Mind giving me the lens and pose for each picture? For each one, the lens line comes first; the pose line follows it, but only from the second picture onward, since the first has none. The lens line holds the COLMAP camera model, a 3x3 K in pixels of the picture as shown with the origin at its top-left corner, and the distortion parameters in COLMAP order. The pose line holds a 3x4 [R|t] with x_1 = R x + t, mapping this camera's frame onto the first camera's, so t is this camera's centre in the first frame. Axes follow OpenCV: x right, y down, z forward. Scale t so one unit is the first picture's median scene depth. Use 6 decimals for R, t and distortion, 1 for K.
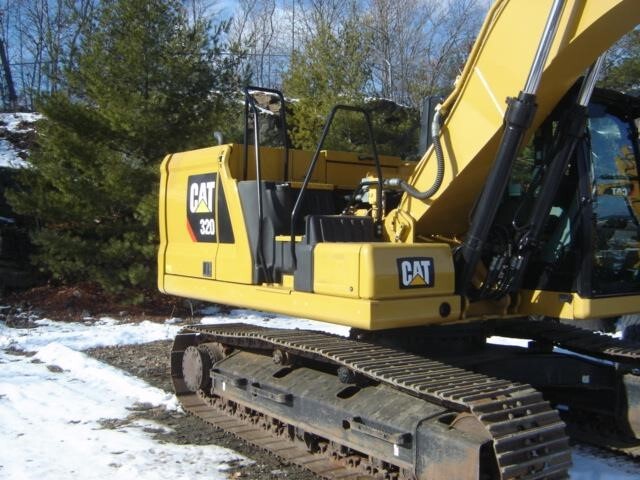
lens RADIAL K [[716.0, 0, 295.3], [0, 716.0, 237.9], [0, 0, 1]] dist [-0.077357, -0.016929]
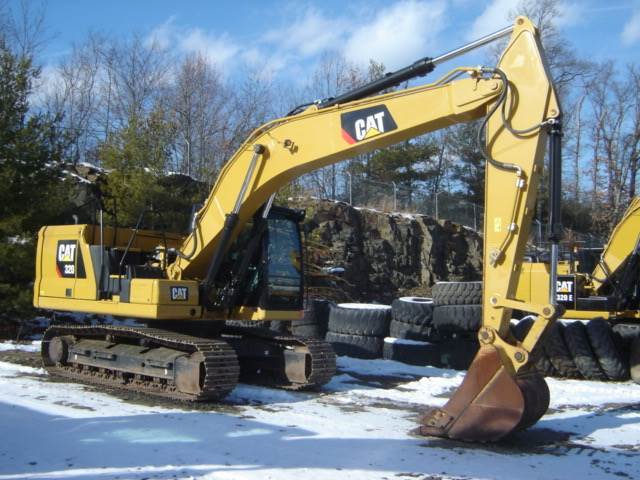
lens RADIAL K [[716.0, 0, 295.3], [0, 716.0, 237.9], [0, 0, 1]] dist [-0.077357, -0.016929]
pose [[0.961064, 0.048251, 0.272082, -0.073475], [-0.027401, 0.996425, -0.079920, 0.036960], [-0.274965, 0.069353, 0.958950, -0.977078]]
